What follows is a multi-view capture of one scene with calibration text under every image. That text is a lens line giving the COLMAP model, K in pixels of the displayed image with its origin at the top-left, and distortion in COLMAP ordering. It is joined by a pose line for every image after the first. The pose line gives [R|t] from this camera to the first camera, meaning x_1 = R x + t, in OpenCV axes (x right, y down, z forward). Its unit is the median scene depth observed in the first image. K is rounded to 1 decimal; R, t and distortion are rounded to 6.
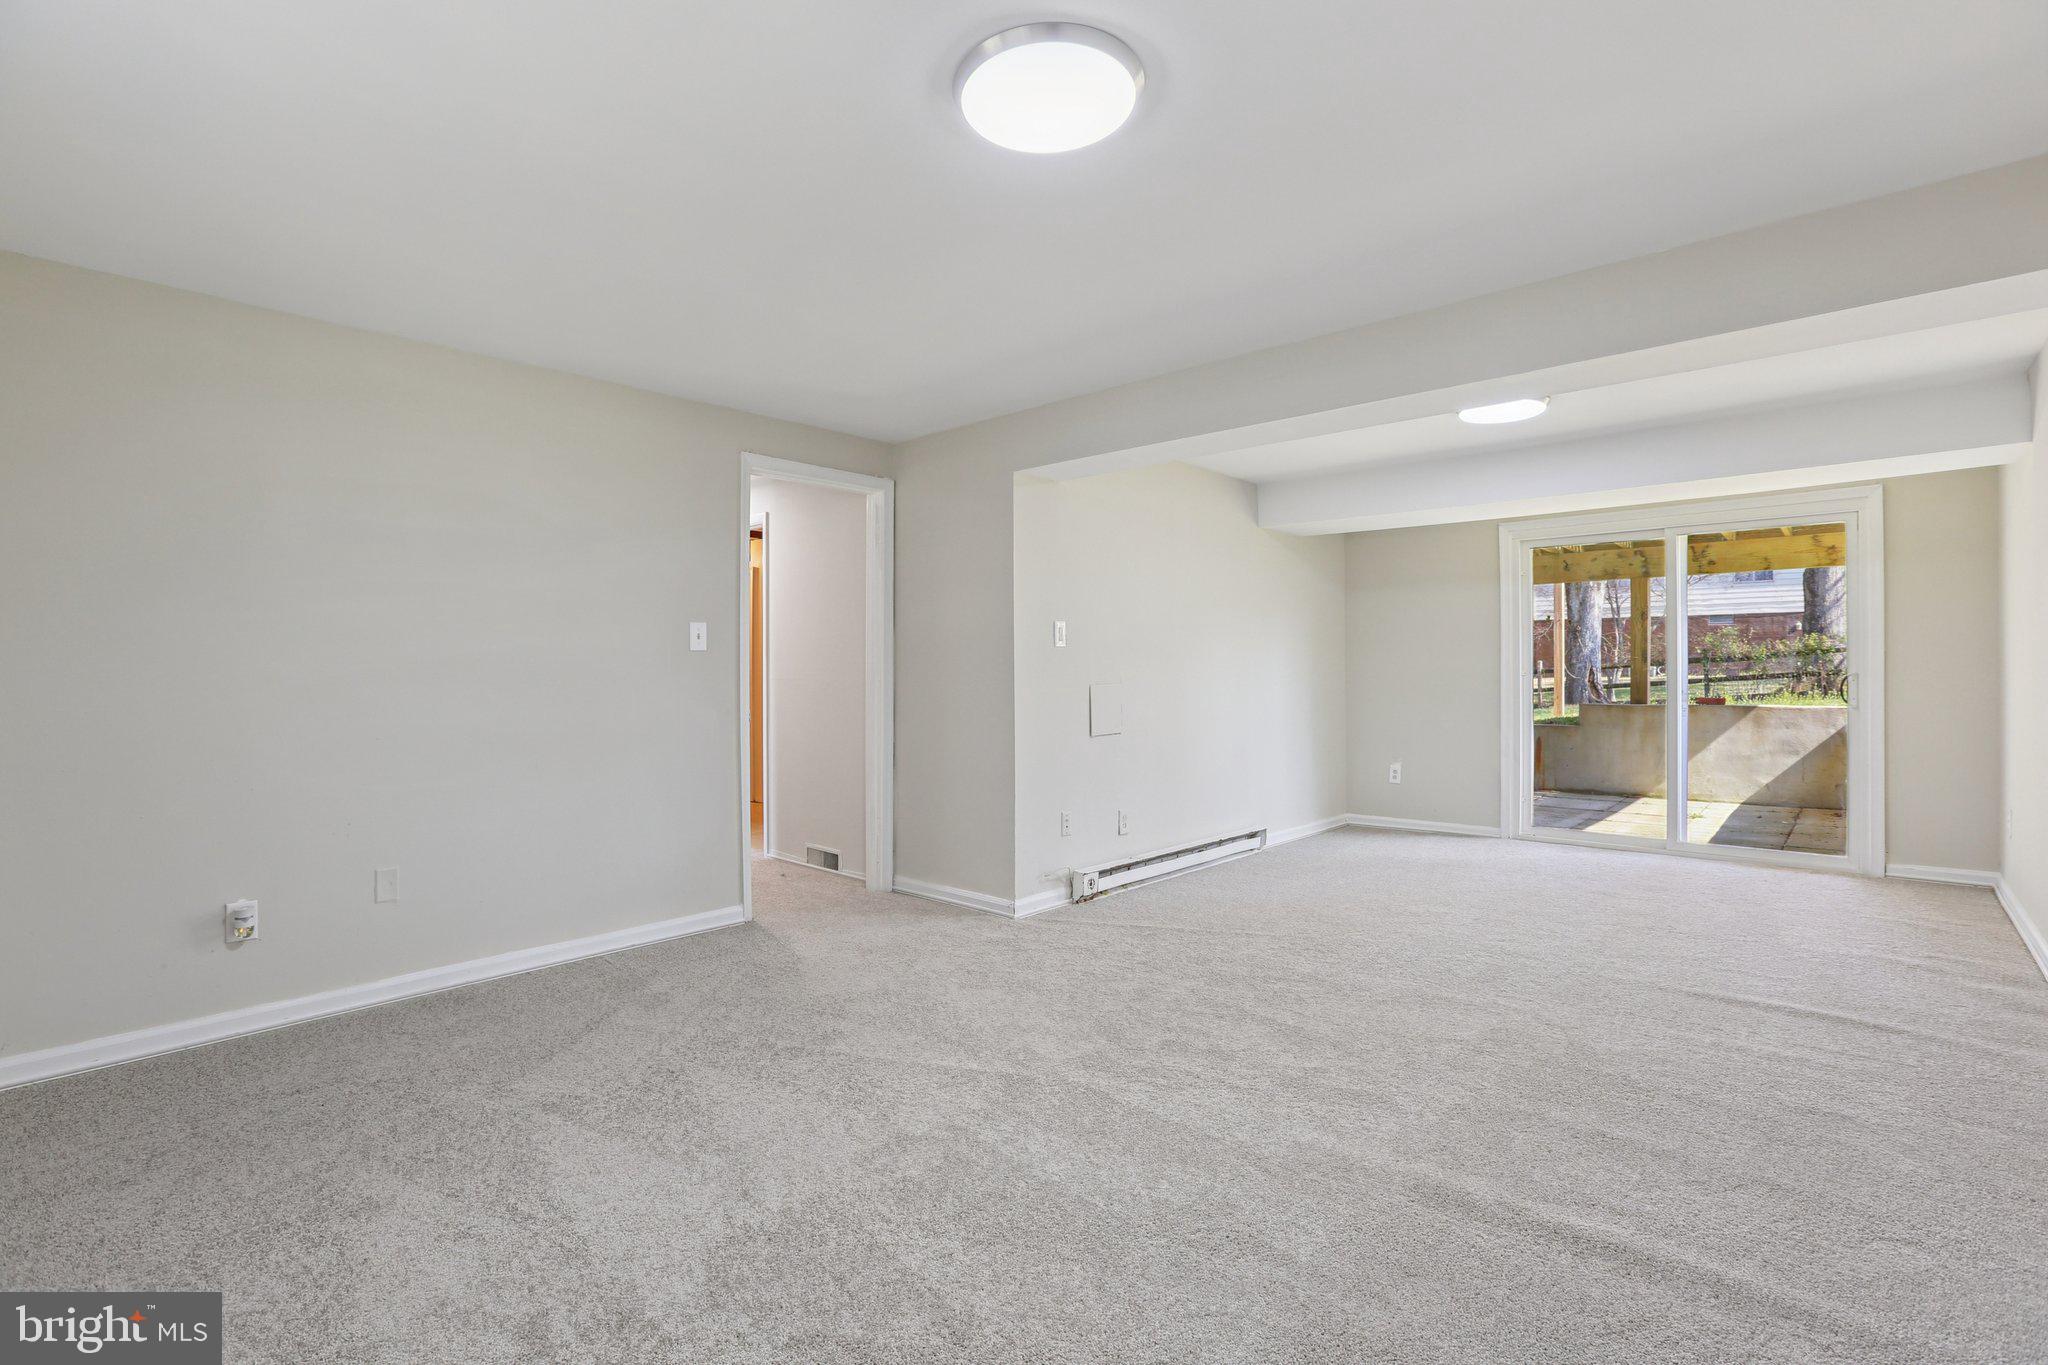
lens RADIAL K [[946.9, 0, 1021.5], [0, 946.9, 678.9], [0, 0, 1]] dist [-0.022692, 0.000089]
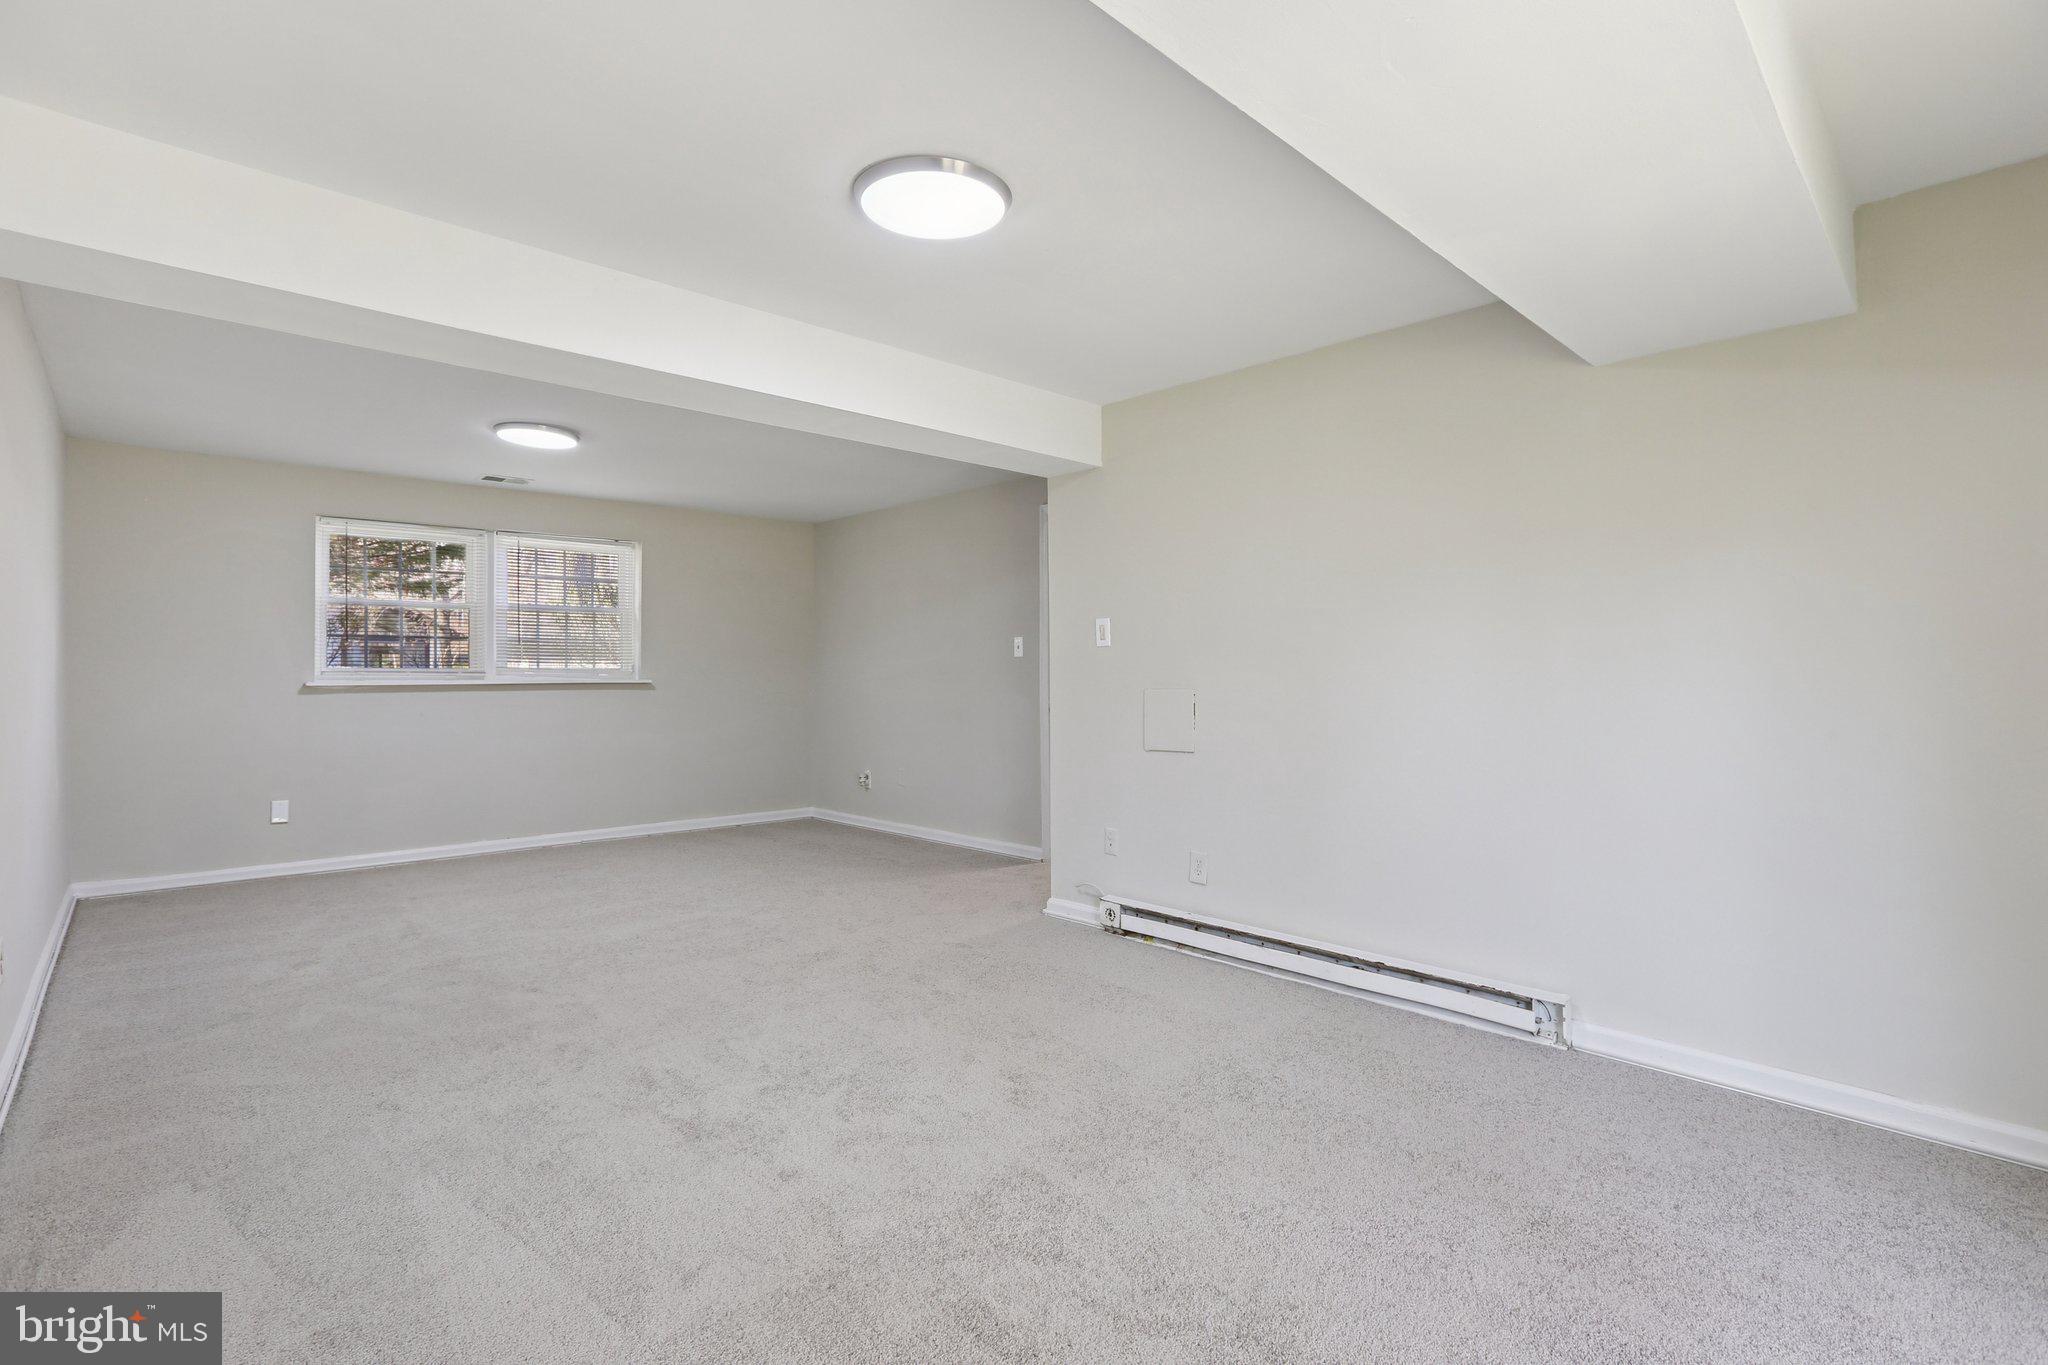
lens RADIAL K [[946.9, 0, 1021.4], [0, 946.9, 674.6], [0, 0, 1]] dist [-0.022692, 0.000089]
pose [[-0.057759, 0.008308, -0.998296, 0.961359], [-0.000864, 0.999965, 0.008372, -0.014022], [0.998330, 0.001346, -0.057750, 0.974248]]
